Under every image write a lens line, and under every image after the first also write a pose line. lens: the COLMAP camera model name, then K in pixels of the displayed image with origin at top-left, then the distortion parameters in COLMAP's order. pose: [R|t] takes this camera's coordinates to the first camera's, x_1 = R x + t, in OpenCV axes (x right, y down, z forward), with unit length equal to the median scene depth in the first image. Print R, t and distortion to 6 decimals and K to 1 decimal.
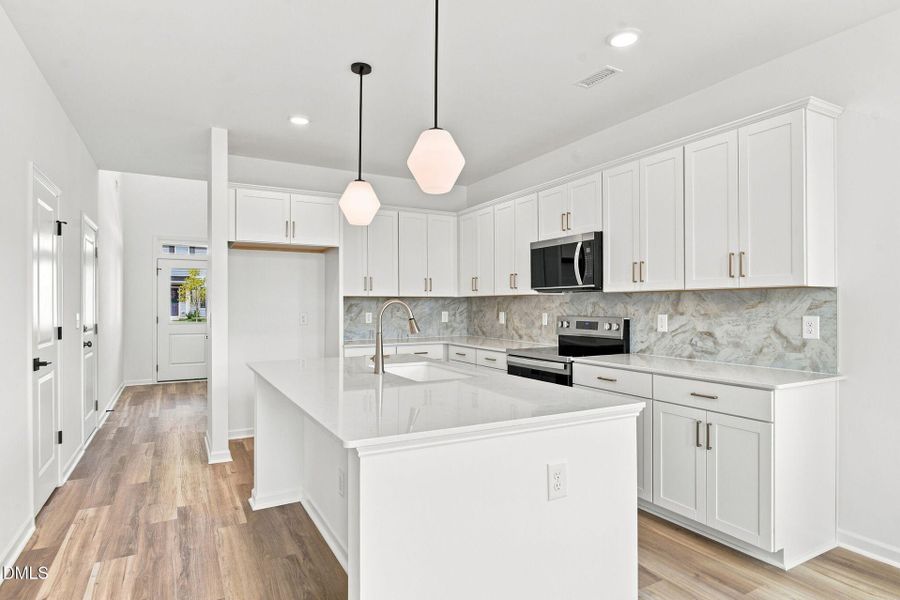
lens RADIAL K [[408.0, 0, 449.9], [0, 408.0, 304.1], [0, 0, 1]] dist [0.001915, 0.000271]
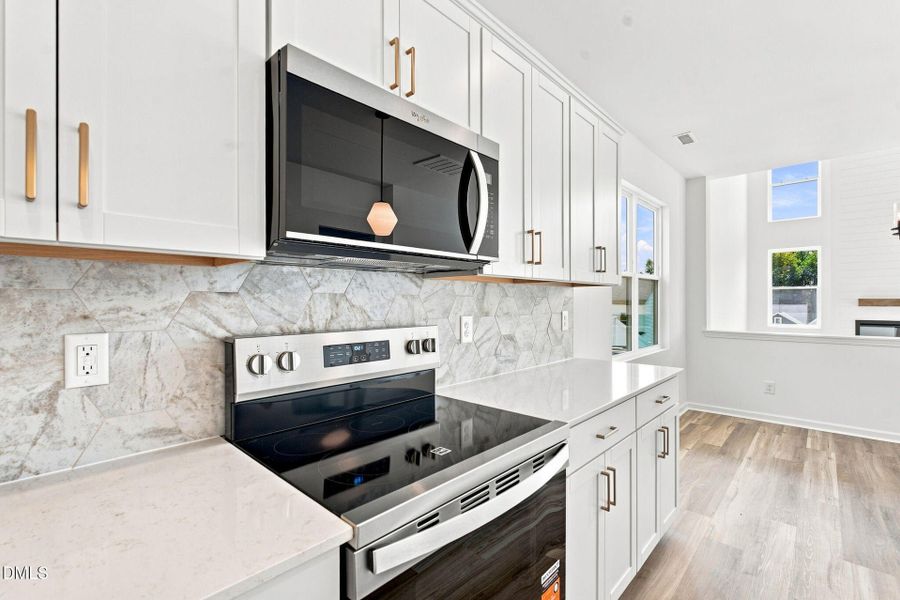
lens RADIAL K [[403.1, 0, 450.0], [0, 403.1, 298.5], [0, 0, 1]] dist [-0.000158, -0.000197]
pose [[-0.298430, 0.006934, 0.954406, -0.075067], [-0.002643, 0.999964, -0.008092, 0.003219], [-0.954428, -0.004937, -0.298400, 1.234481]]
